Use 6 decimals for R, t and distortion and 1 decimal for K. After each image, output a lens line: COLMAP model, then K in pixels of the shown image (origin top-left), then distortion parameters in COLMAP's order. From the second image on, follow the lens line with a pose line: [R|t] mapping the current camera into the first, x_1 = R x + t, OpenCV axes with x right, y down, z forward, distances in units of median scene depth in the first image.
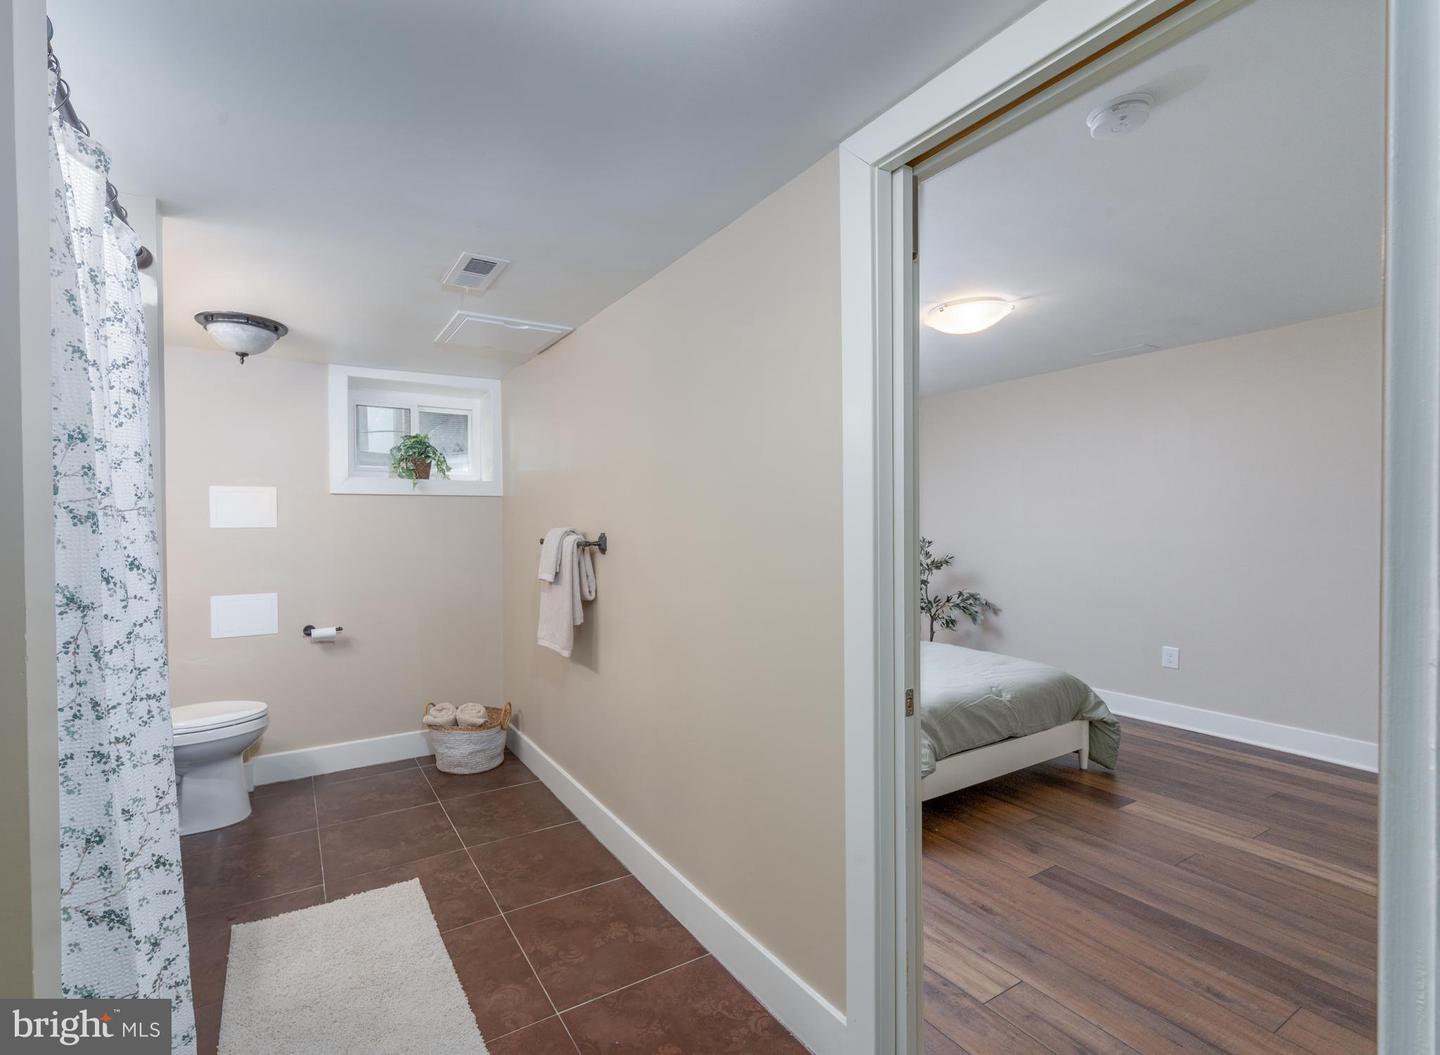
lens RADIAL K [[681.8, 0, 721.8], [0, 681.8, 526.9], [0, 0, 1]] dist [0.002155, 0.000010]
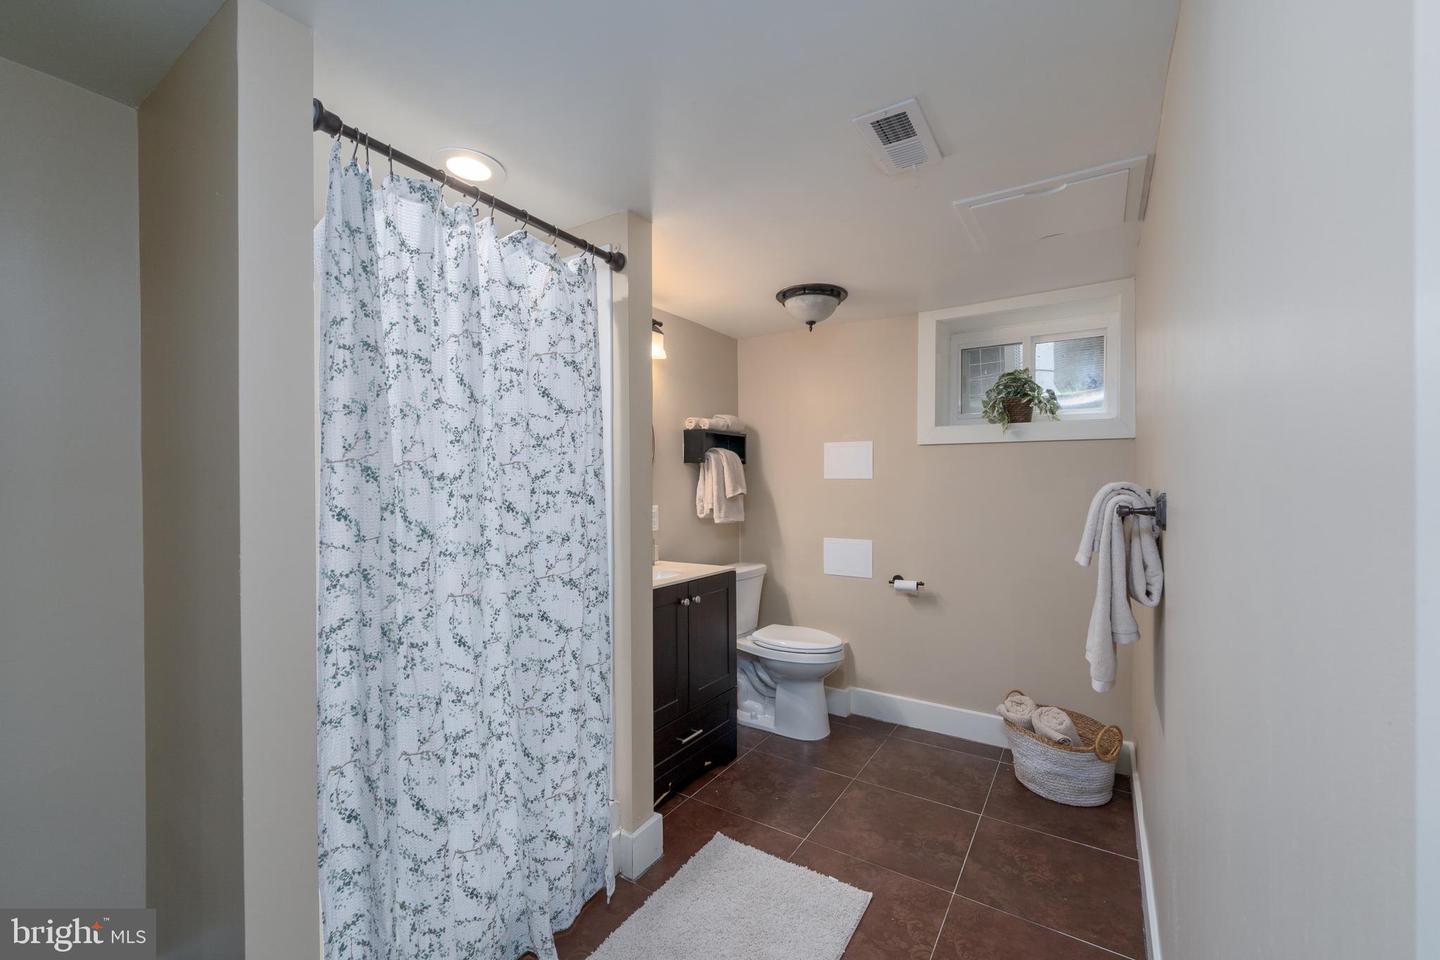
lens RADIAL K [[609.2, 0, 718.5], [0, 609.2, 481.7], [0, 0, 1]] dist [-0.000746, -0.000668]
pose [[0.364197, 0.012003, -0.931244, 0.151343], [-0.006639, 0.999925, 0.010292, -0.003157], [0.931298, 0.002435, 0.364250, 0.449197]]
